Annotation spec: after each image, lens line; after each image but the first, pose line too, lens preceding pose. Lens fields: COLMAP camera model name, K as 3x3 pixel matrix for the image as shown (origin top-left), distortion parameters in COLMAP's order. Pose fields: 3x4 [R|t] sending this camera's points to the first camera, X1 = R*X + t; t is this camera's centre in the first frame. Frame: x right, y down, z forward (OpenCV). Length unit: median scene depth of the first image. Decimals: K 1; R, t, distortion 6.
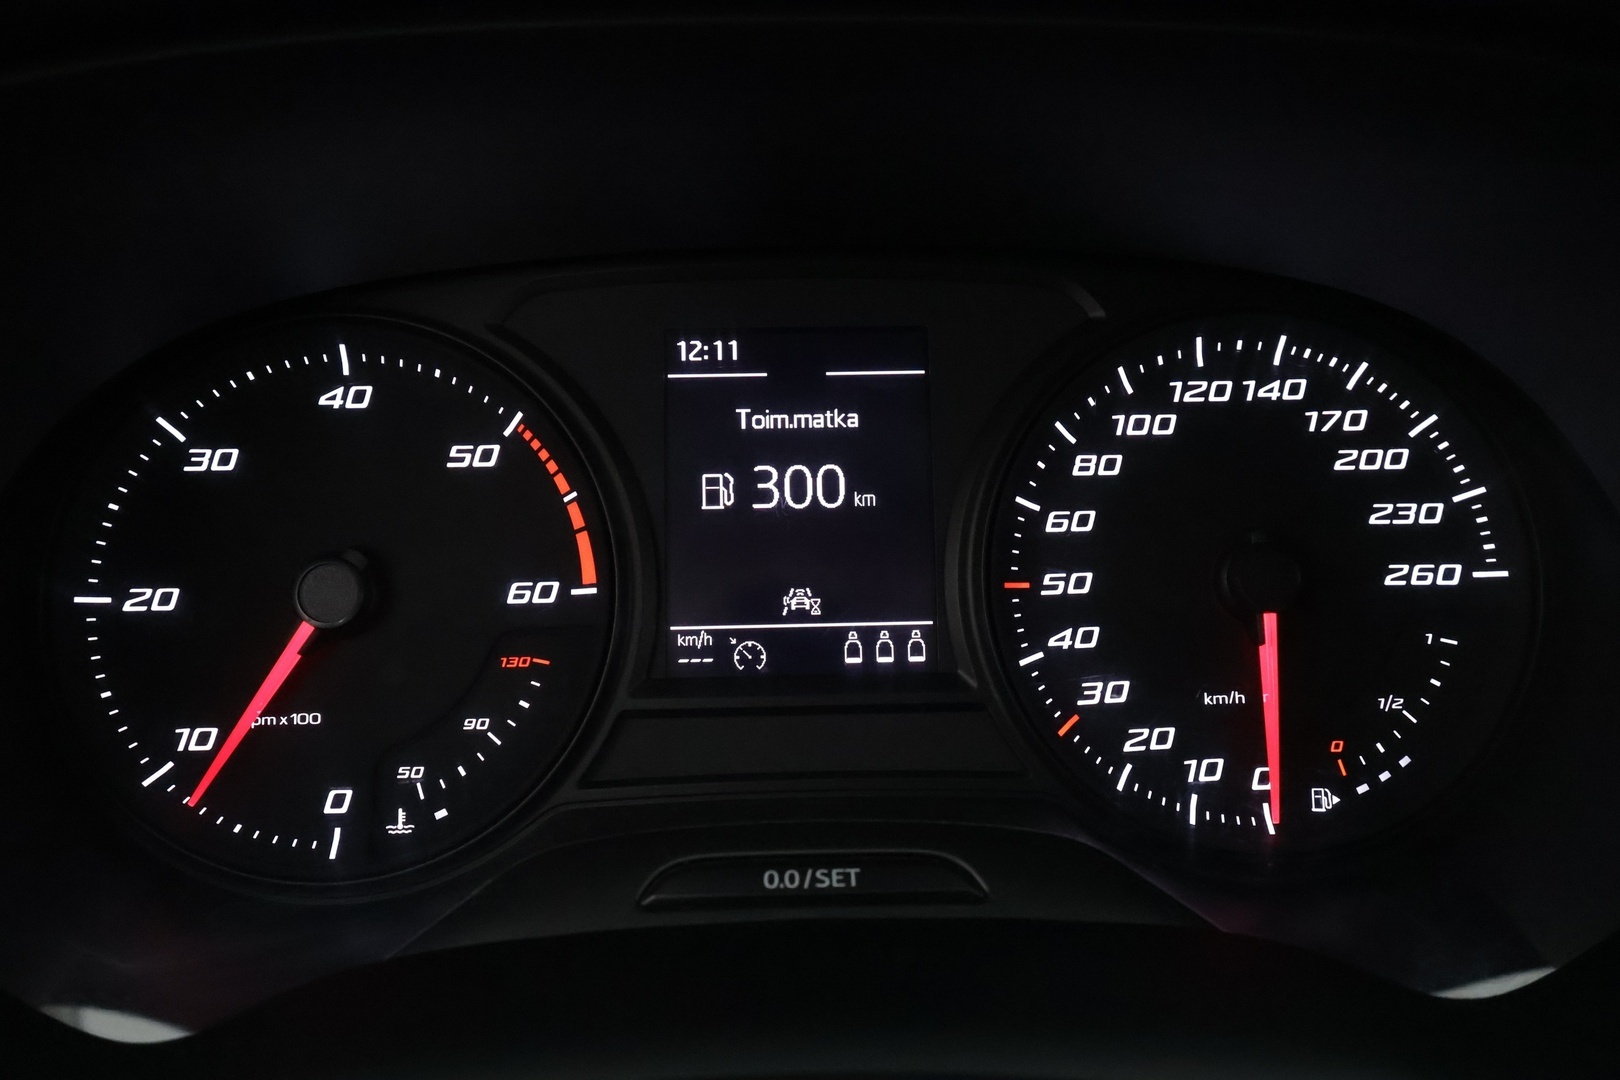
lens RADIAL K [[1286.3, 0, 817.1], [0, 1286.3, 525.2], [0, 0, 1]] dist [0.004326, -0.017513]
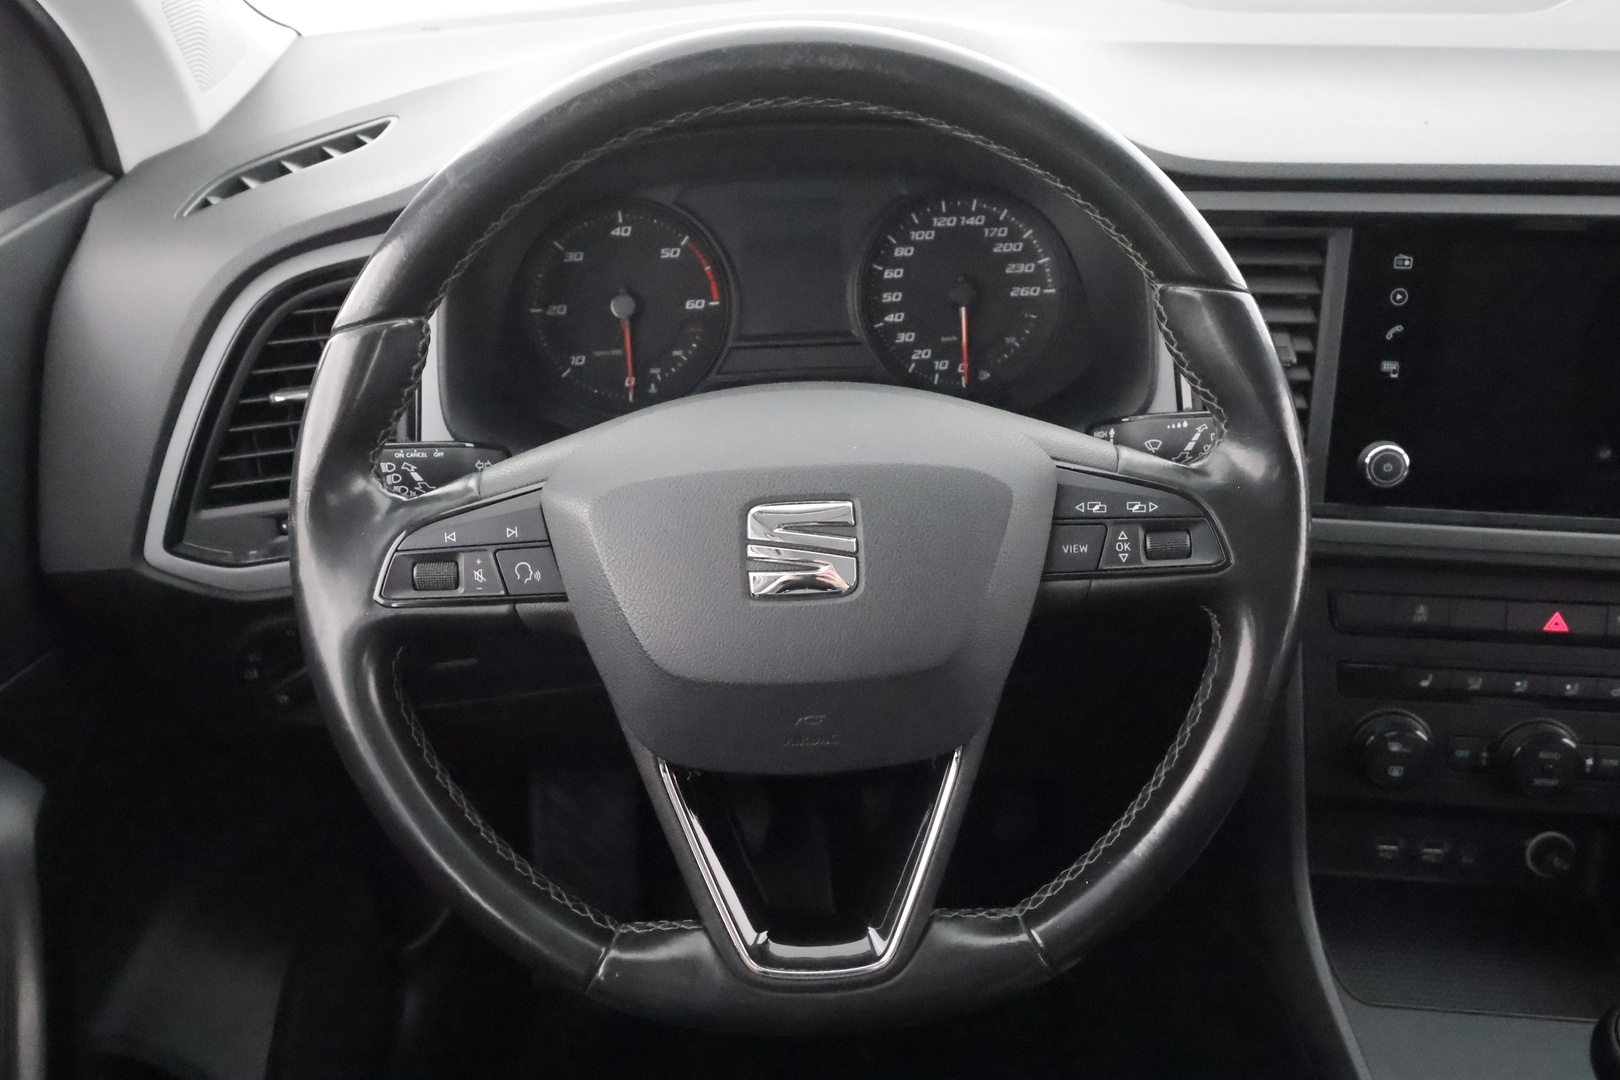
lens RADIAL K [[1252.0, 0, 806.8], [0, 1252.0, 540.2], [0, 0, 1]] dist [-0.005387, 0.006209]
pose [[0.999817, -0.017835, -0.006889, 0.024210], [0.018976, 0.969713, 0.243511, -0.102937], [0.002337, -0.243597, 0.969874, -1.666598]]
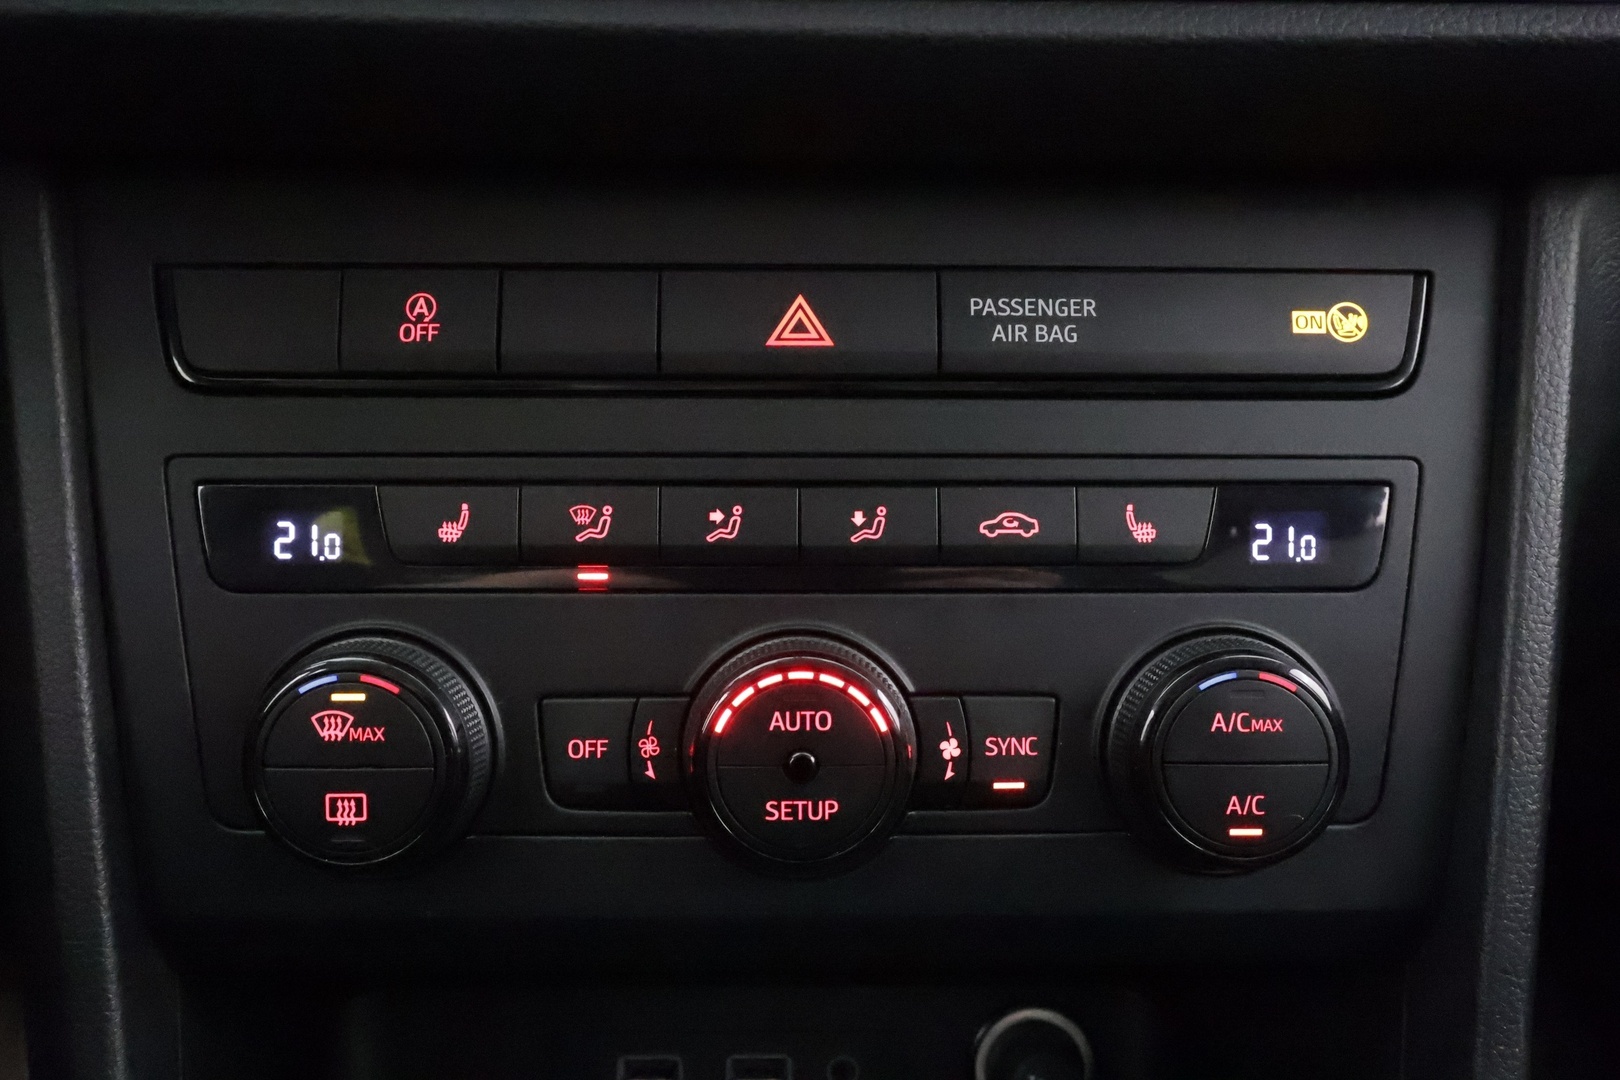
lens RADIAL K [[1286.3, 0, 809.3], [0, 1286.3, 542.0], [0, 0, 1]] dist [0.004326, -0.017513]
pose [[0.988322, -0.039526, 0.147164, 1.320947], [0.031648, 0.997957, 0.055493, 0.757119], [-0.149057, -0.050187, 0.987554, -0.208904]]
